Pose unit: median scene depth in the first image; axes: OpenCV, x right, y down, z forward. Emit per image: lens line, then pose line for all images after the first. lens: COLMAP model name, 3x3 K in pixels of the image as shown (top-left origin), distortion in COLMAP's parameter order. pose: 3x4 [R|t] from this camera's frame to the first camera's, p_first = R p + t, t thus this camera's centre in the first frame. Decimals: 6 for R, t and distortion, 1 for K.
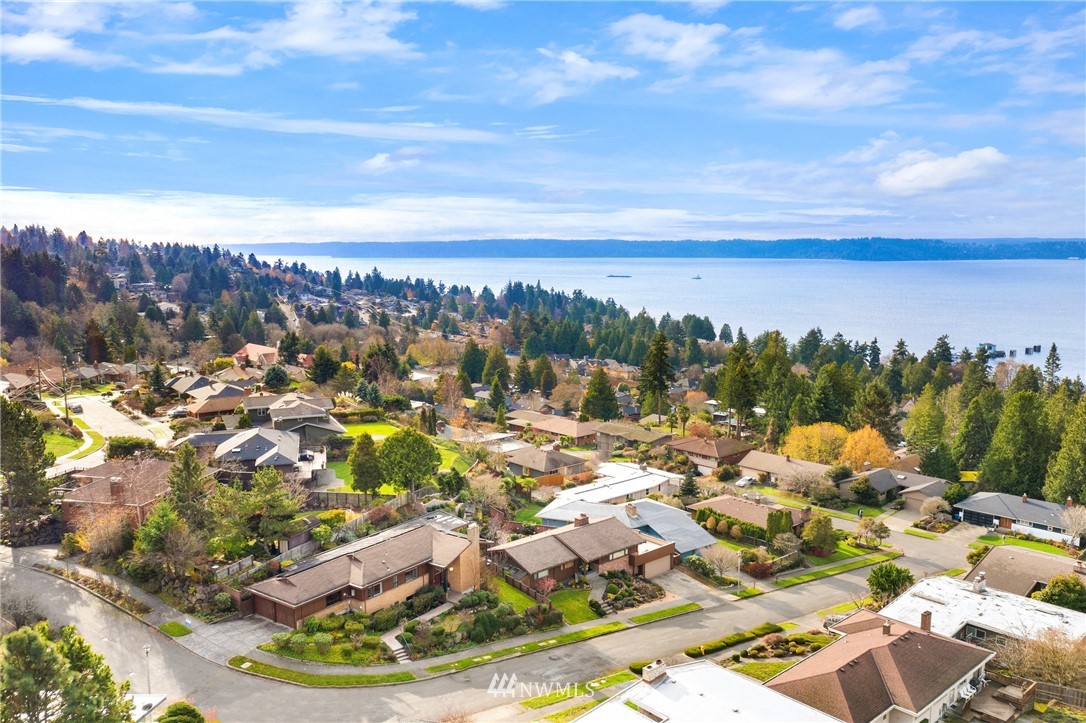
lens RADIAL K [[872.1, 0, 543.0], [0, 872.1, 361.5], [0, 0, 1]] dist [0.007567, 0.007313]
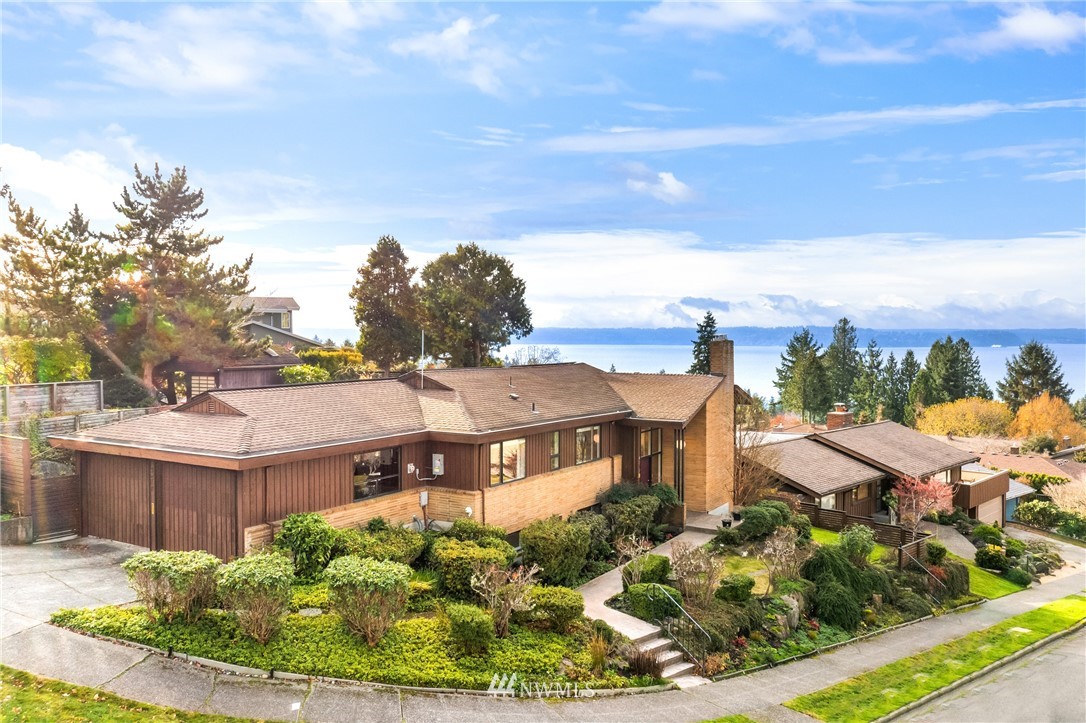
lens RADIAL K [[872.1, 0, 543.0], [0, 872.1, 361.5], [0, 0, 1]] dist [0.007567, 0.007313]
pose [[0.997528, -0.014757, 0.068707, -0.101425], [0.021881, 0.994324, -0.104116, 0.131324], [-0.066781, 0.105362, 0.992189, 0.352416]]
